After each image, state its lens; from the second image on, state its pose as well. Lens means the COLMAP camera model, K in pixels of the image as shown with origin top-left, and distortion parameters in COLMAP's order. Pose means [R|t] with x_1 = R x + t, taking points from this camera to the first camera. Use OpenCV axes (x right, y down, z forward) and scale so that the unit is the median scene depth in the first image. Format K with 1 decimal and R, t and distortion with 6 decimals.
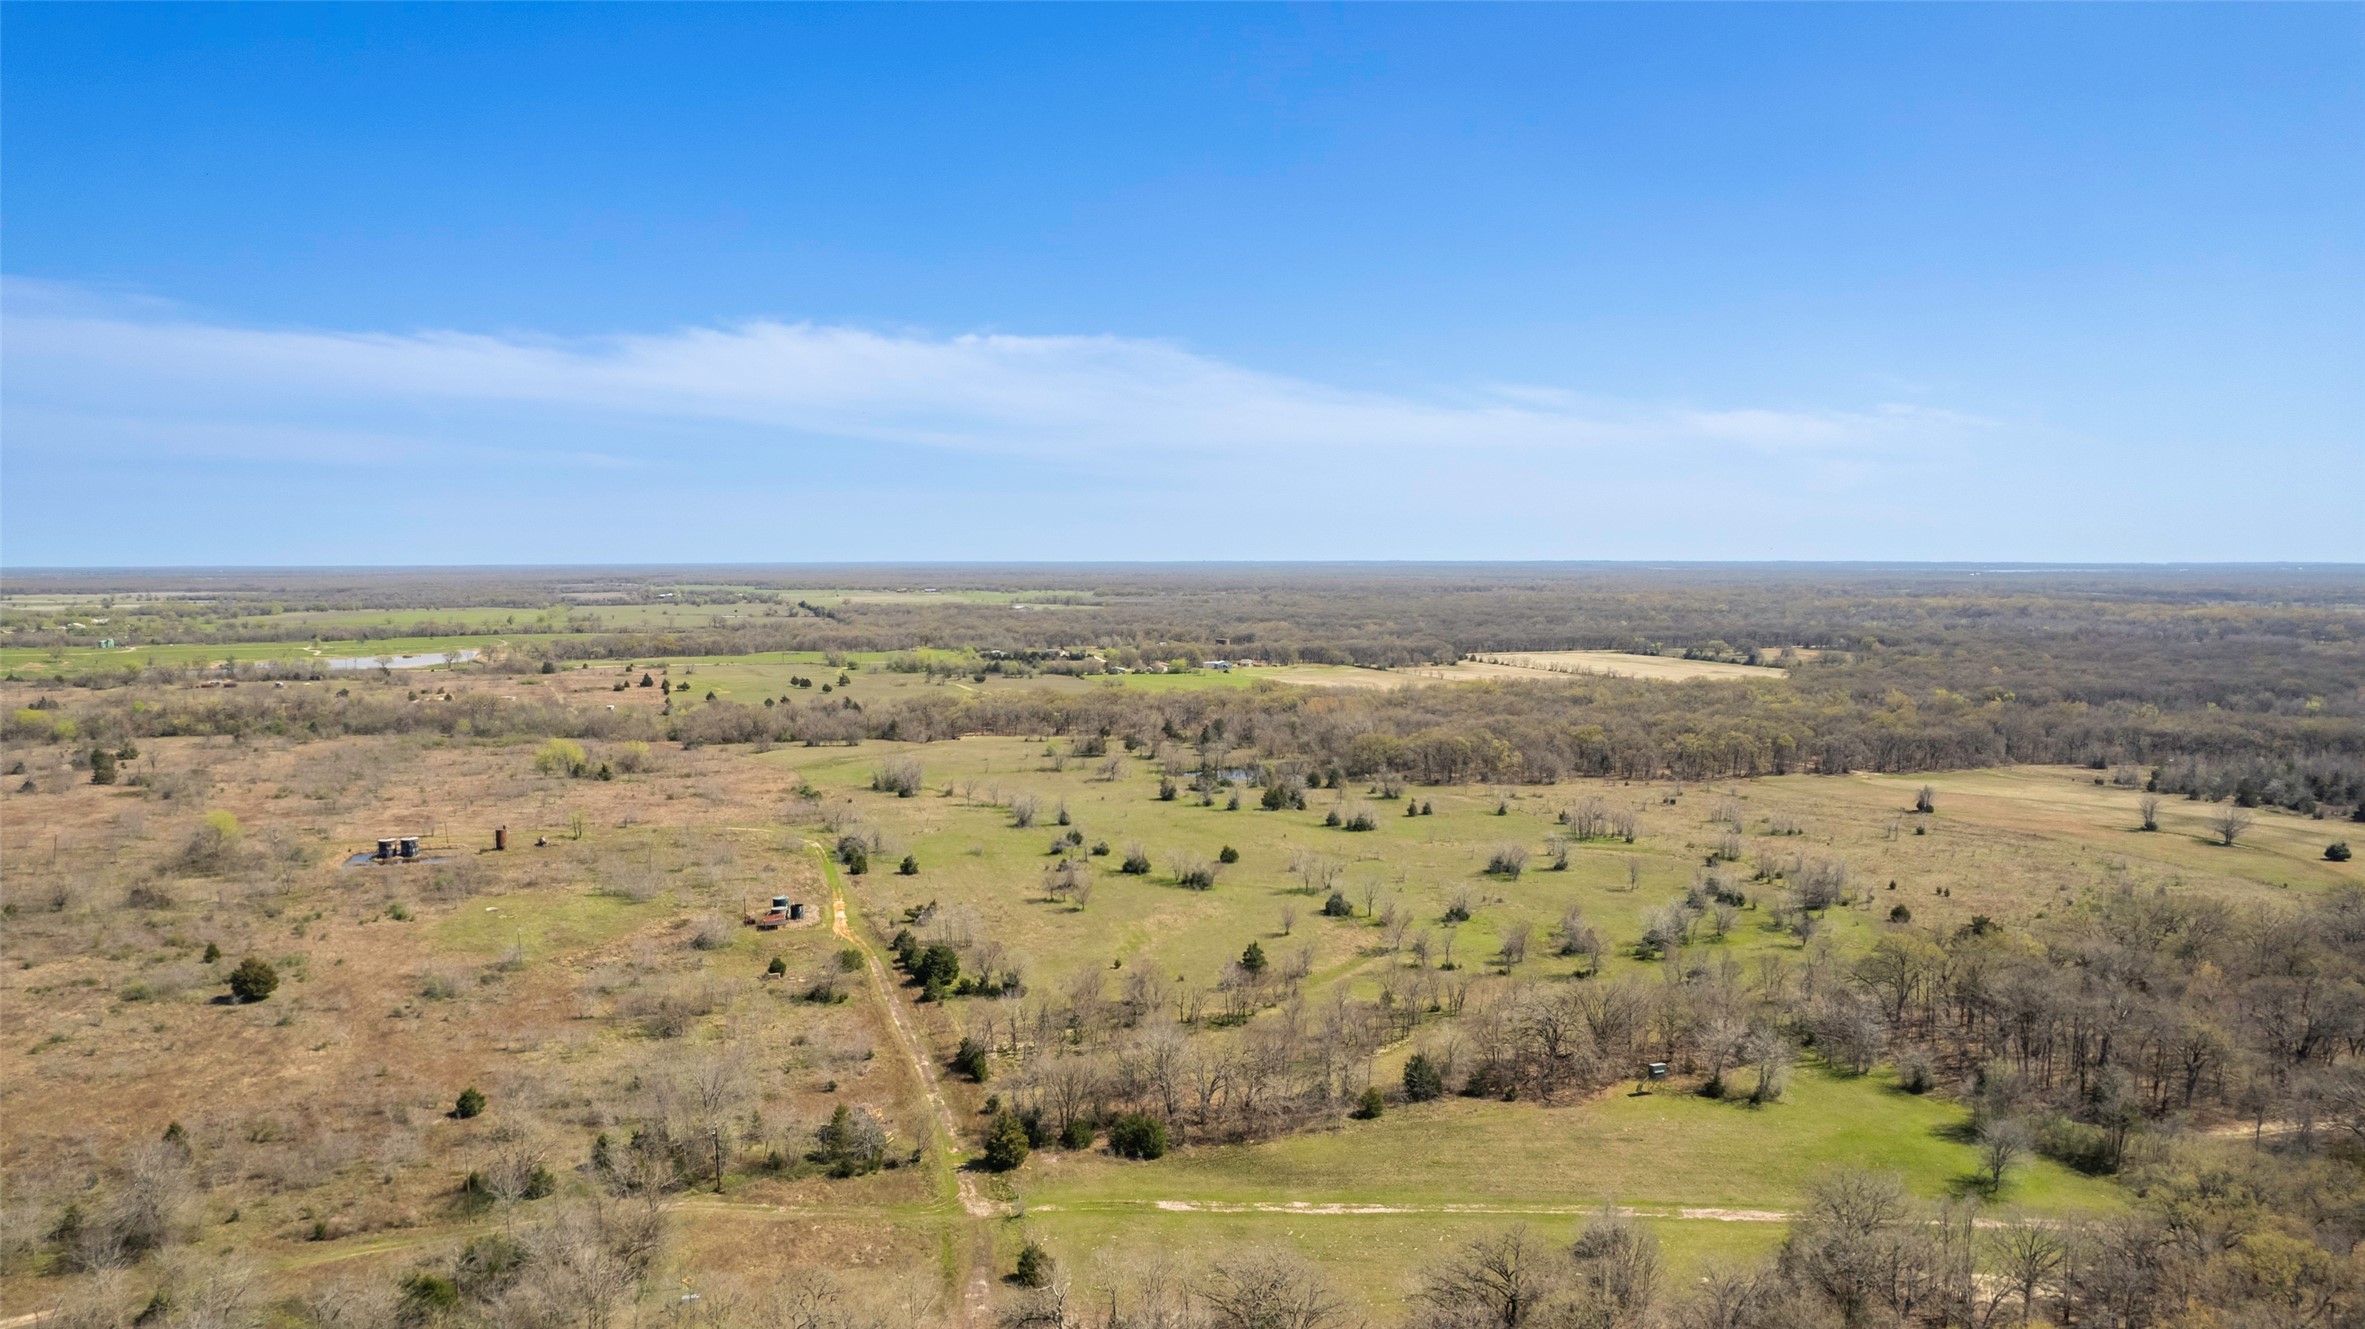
lens RADIAL K [[1514.5, 0, 1184.4], [0, 1514.5, 664.8], [0, 0, 1]] dist [-0.079885, 0.070399]
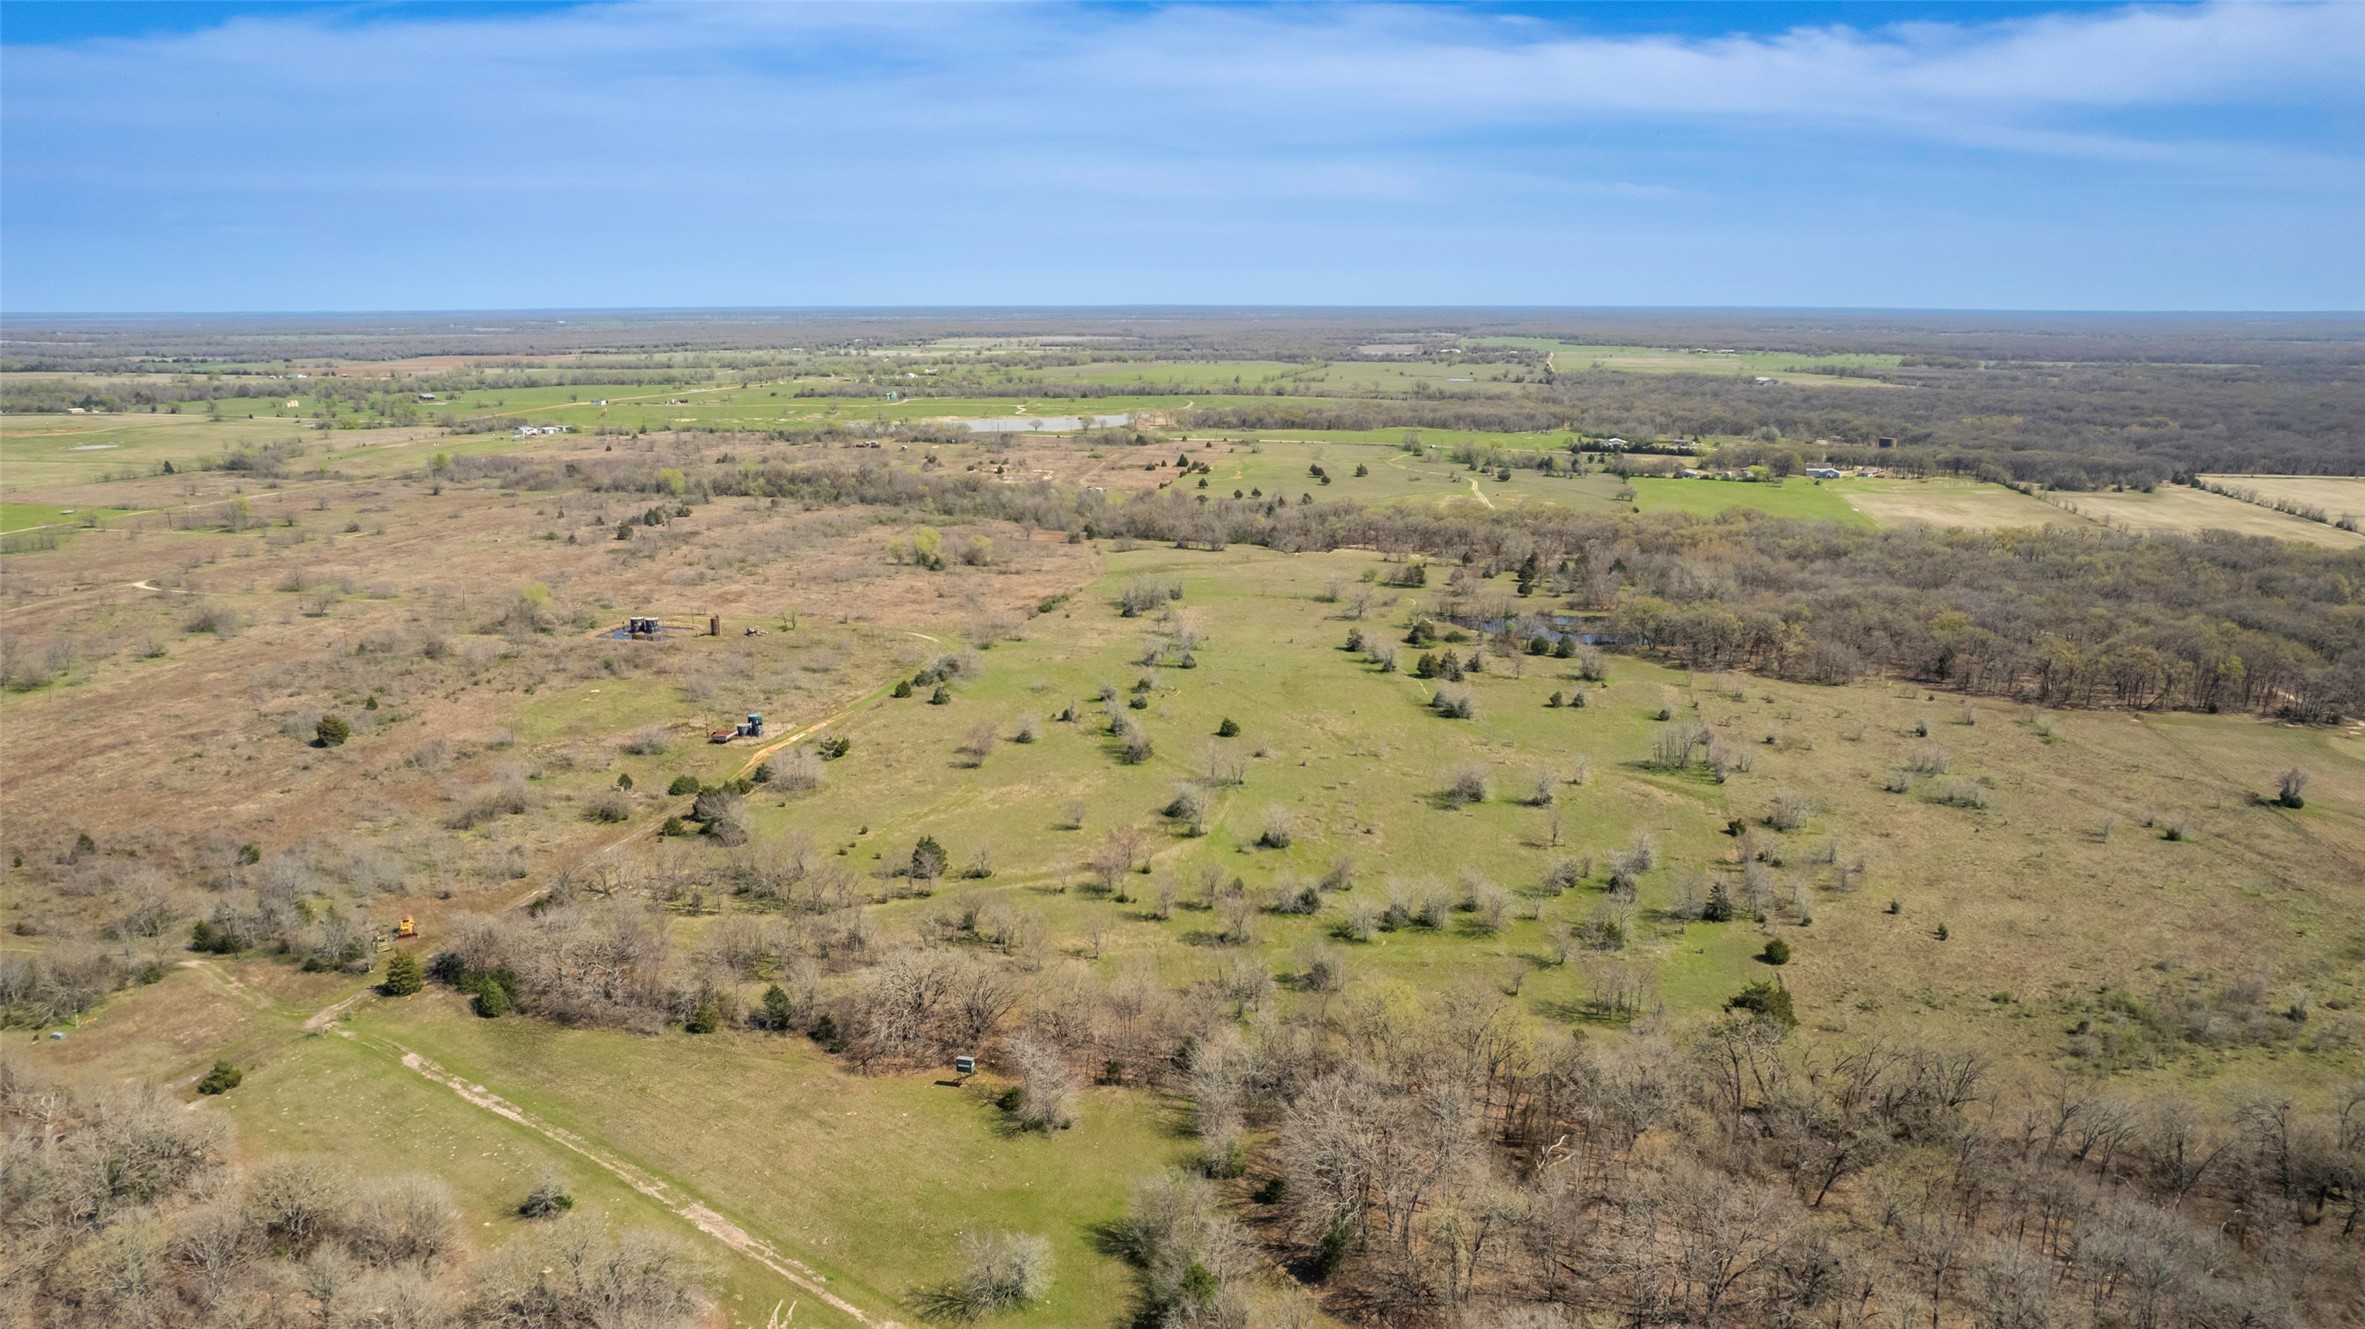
lens RADIAL K [[1534.6, 0, 1180.4], [0, 1534.6, 653.1], [0, 0, 1]] dist [-0.079851, 0.070591]
pose [[0.840929, 0.123174, -0.526941, 0.434821], [-0.039188, 0.985056, 0.167720, -0.070937], [0.539725, -0.120390, 0.833188, 0.151409]]
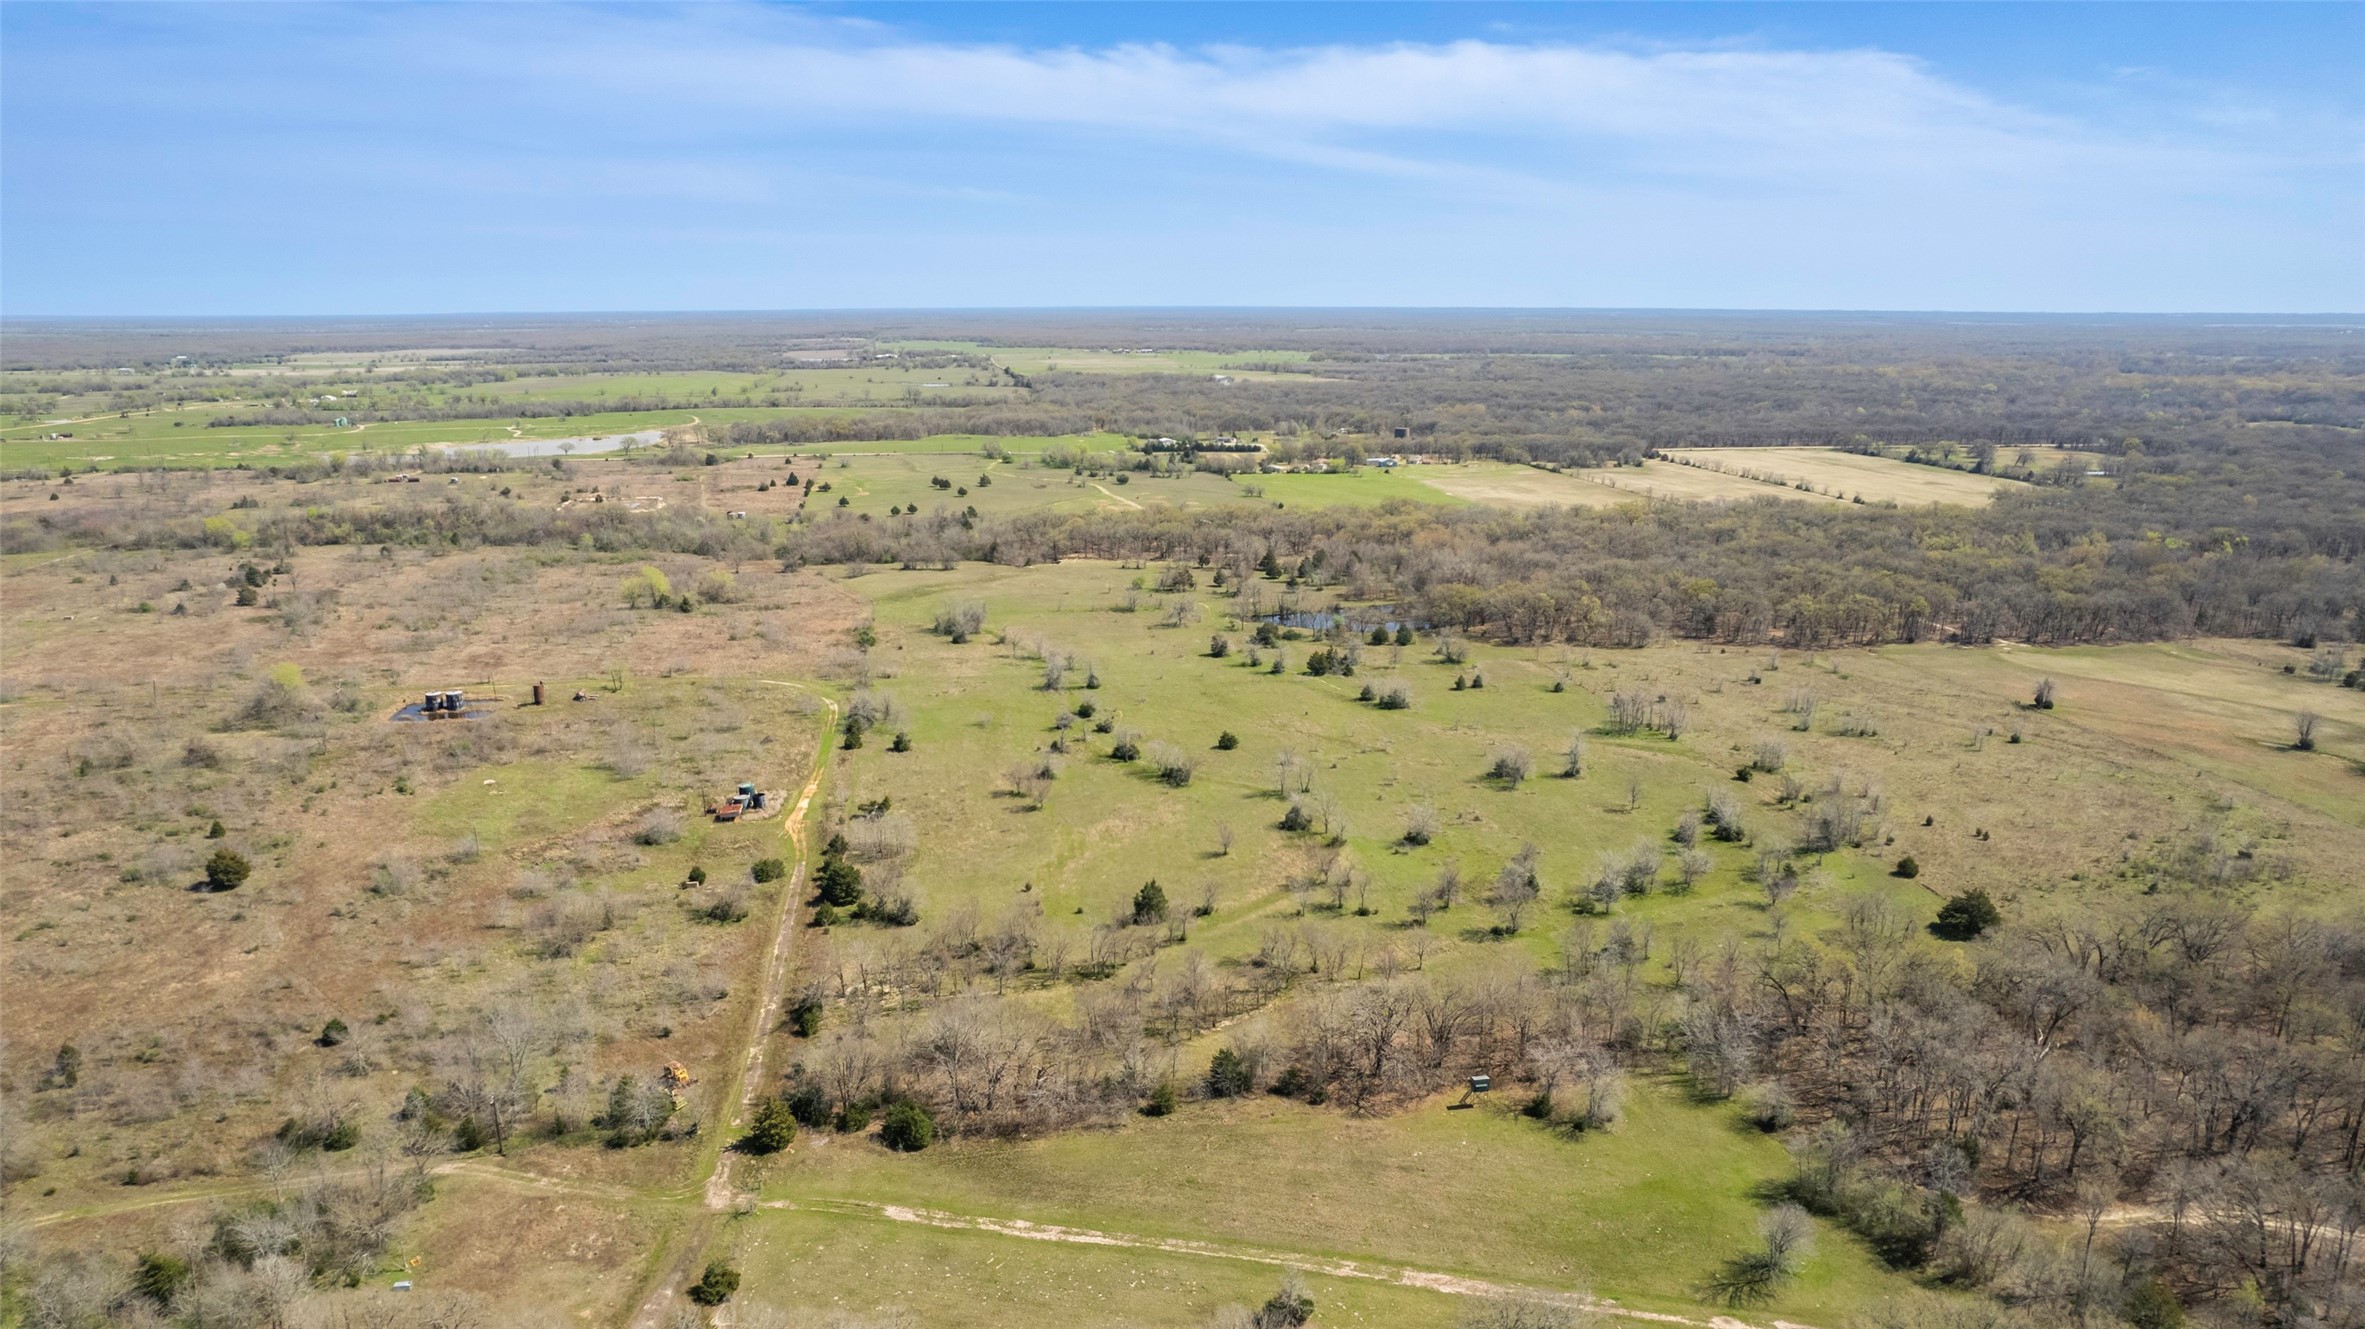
lens RADIAL K [[1542.0, 0, 1181.2], [0, 1542.0, 647.0], [0, 0, 1]] dist [-0.078439, 0.070558]
pose [[0.986546, 0.036715, -0.159306, 0.132510], [-0.012421, 0.988472, 0.150892, -0.070612], [0.163009, -0.146883, 0.975630, 0.032358]]
